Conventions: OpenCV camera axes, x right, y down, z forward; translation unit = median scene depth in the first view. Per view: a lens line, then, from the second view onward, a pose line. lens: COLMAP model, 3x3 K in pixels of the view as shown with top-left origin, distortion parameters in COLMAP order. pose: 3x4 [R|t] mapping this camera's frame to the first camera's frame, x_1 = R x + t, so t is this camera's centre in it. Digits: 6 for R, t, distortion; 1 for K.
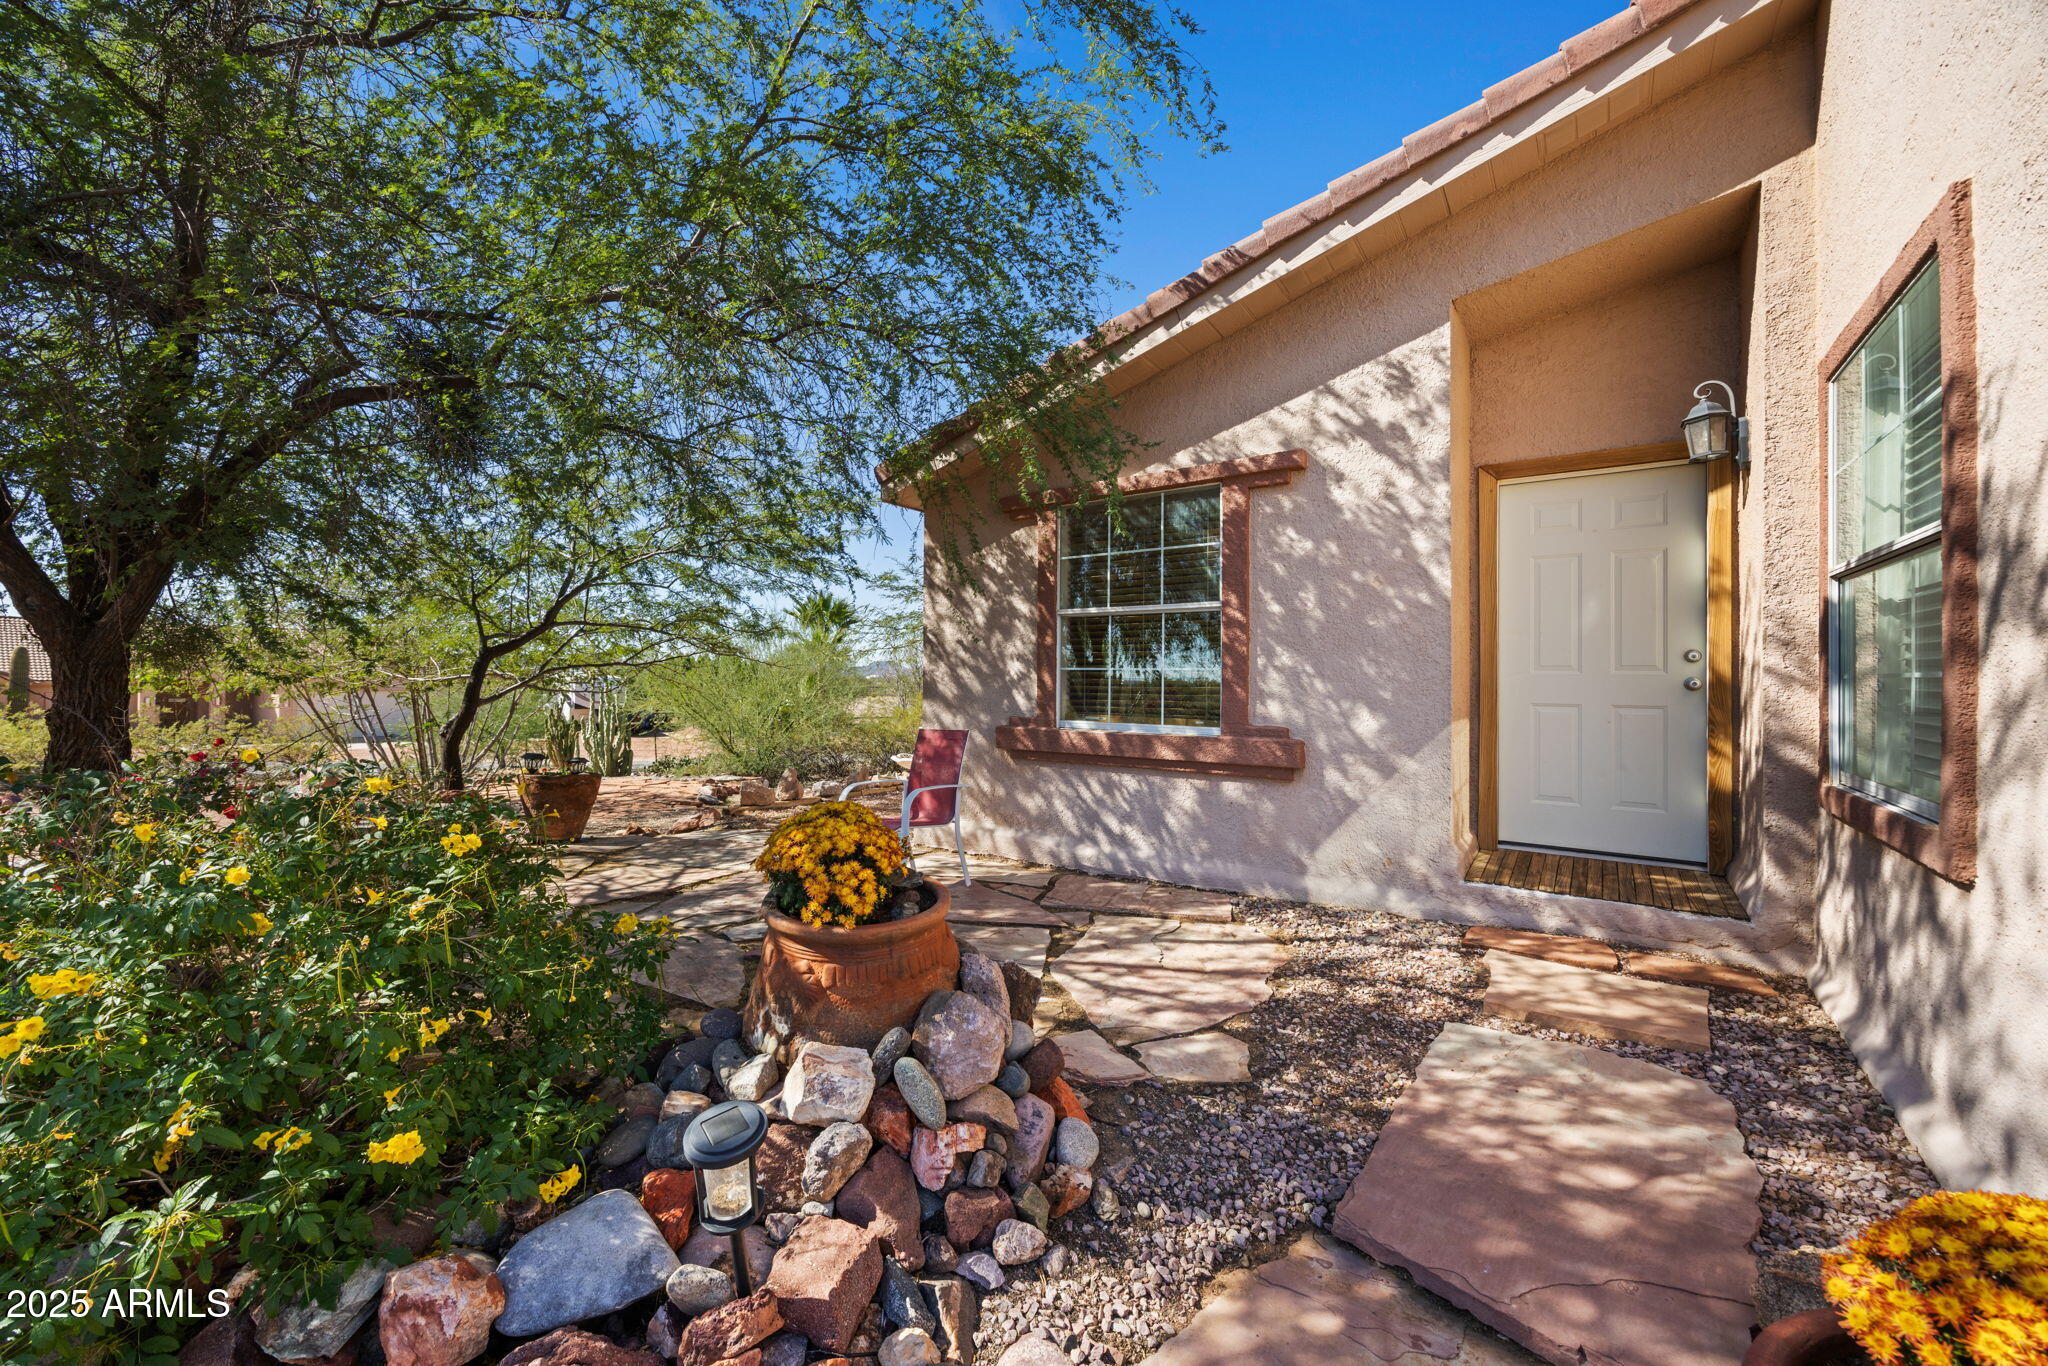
lens RADIAL K [[781.3, 0, 1018.5], [0, 781.3, 679.0], [0, 0, 1]] dist [-0.003153, 0.000492]
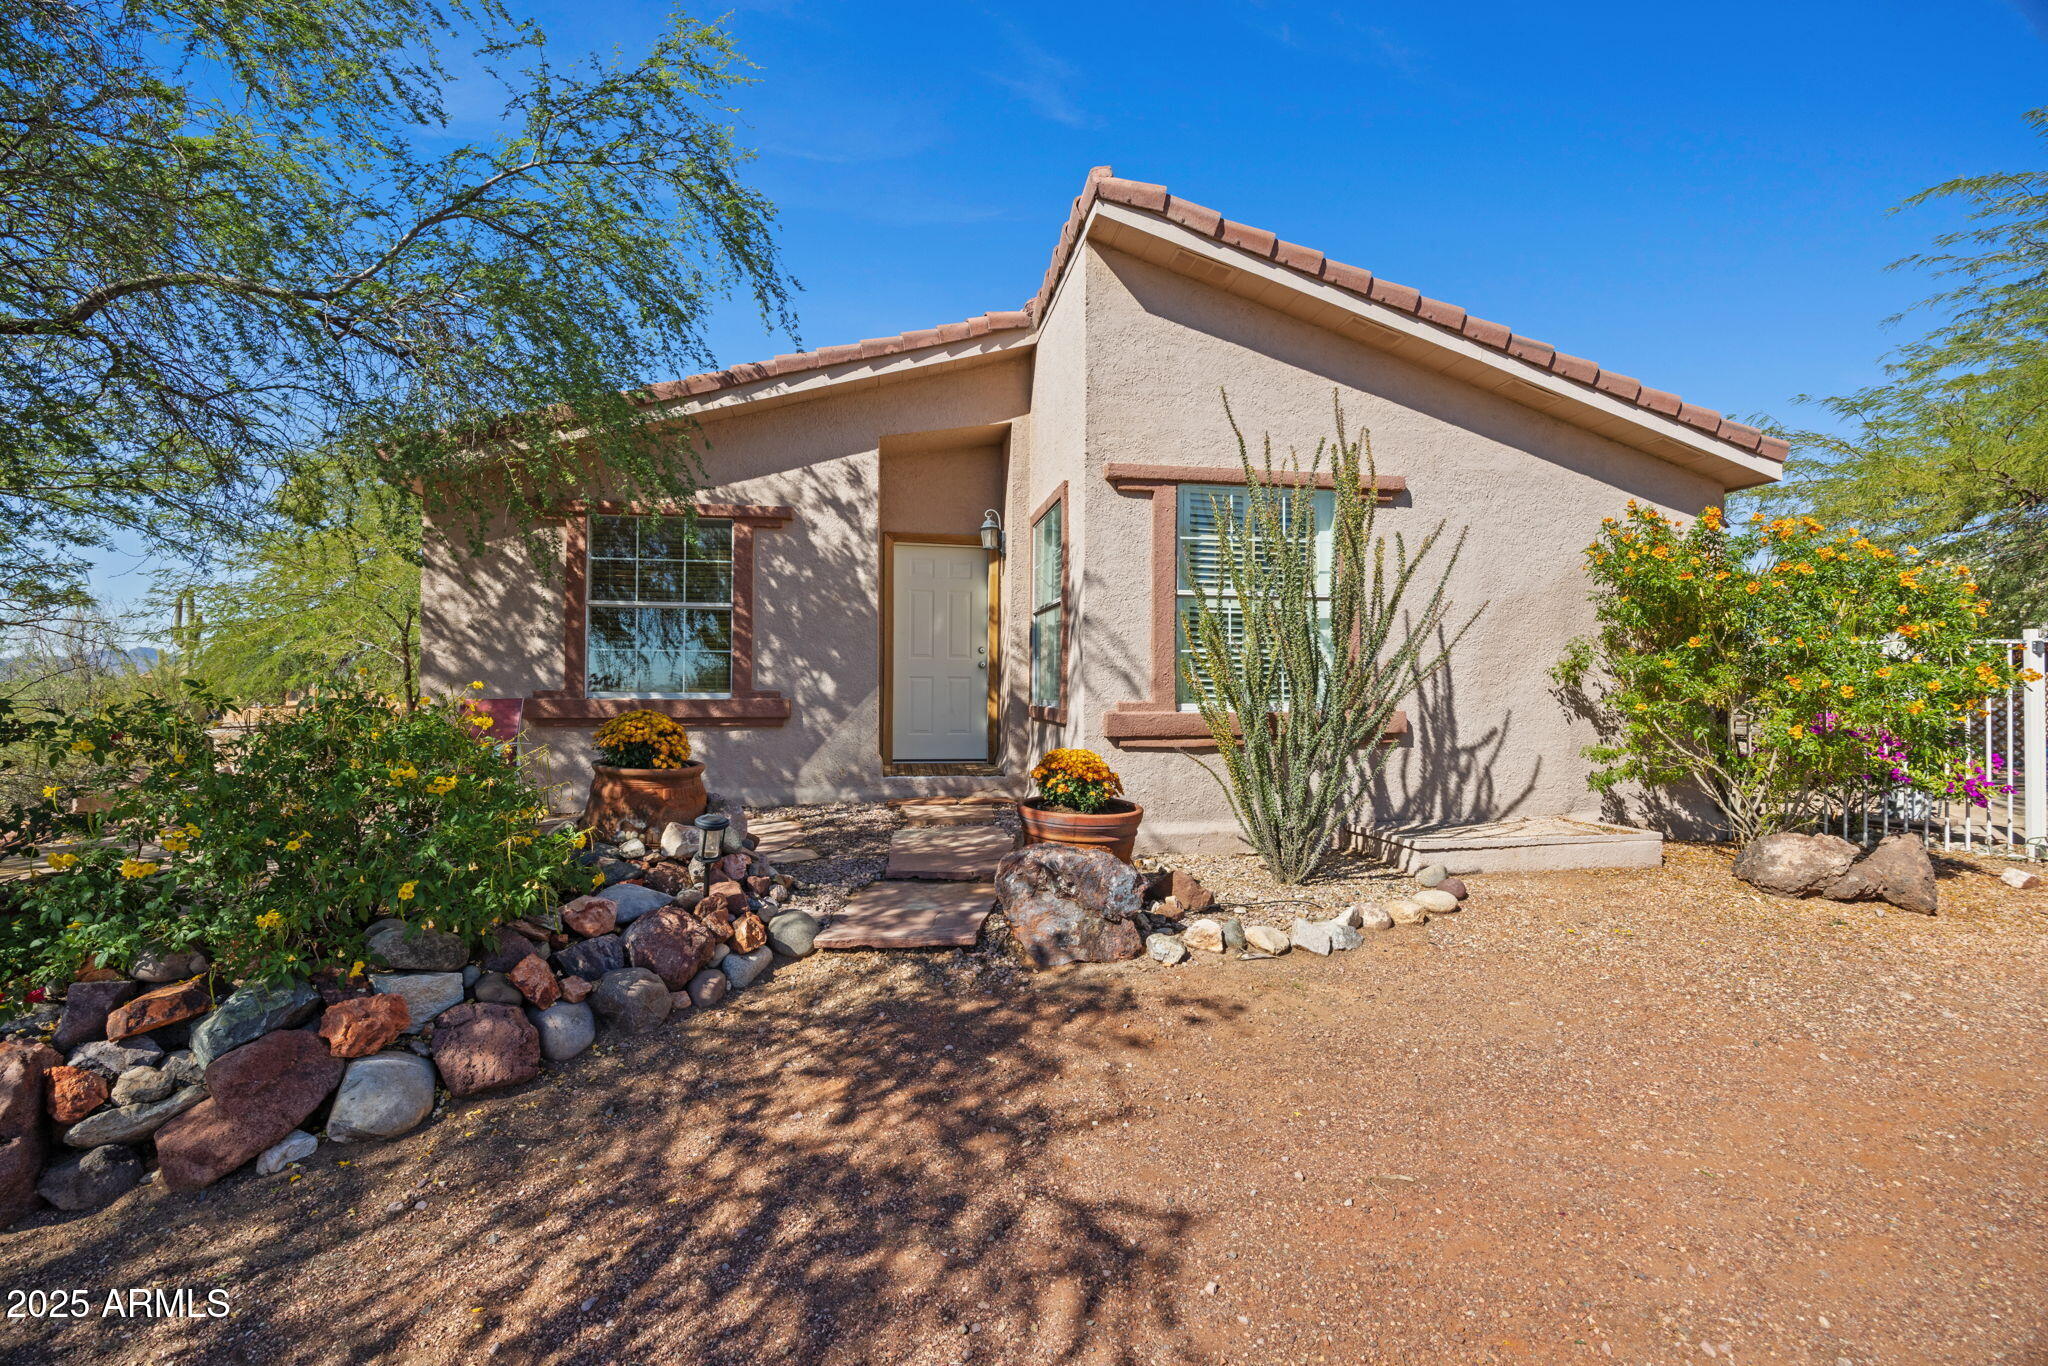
lens RADIAL K [[805.4, 0, 1024.0], [0, 805.4, 683.0], [0, 0, 1]] dist [-0.126490, 0.000113]
pose [[0.699669, 0.002942, 0.714461, -0.447047], [-0.008271, 0.999958, 0.003982, 0.042193], [-0.714420, -0.008695, 0.699664, -0.428251]]
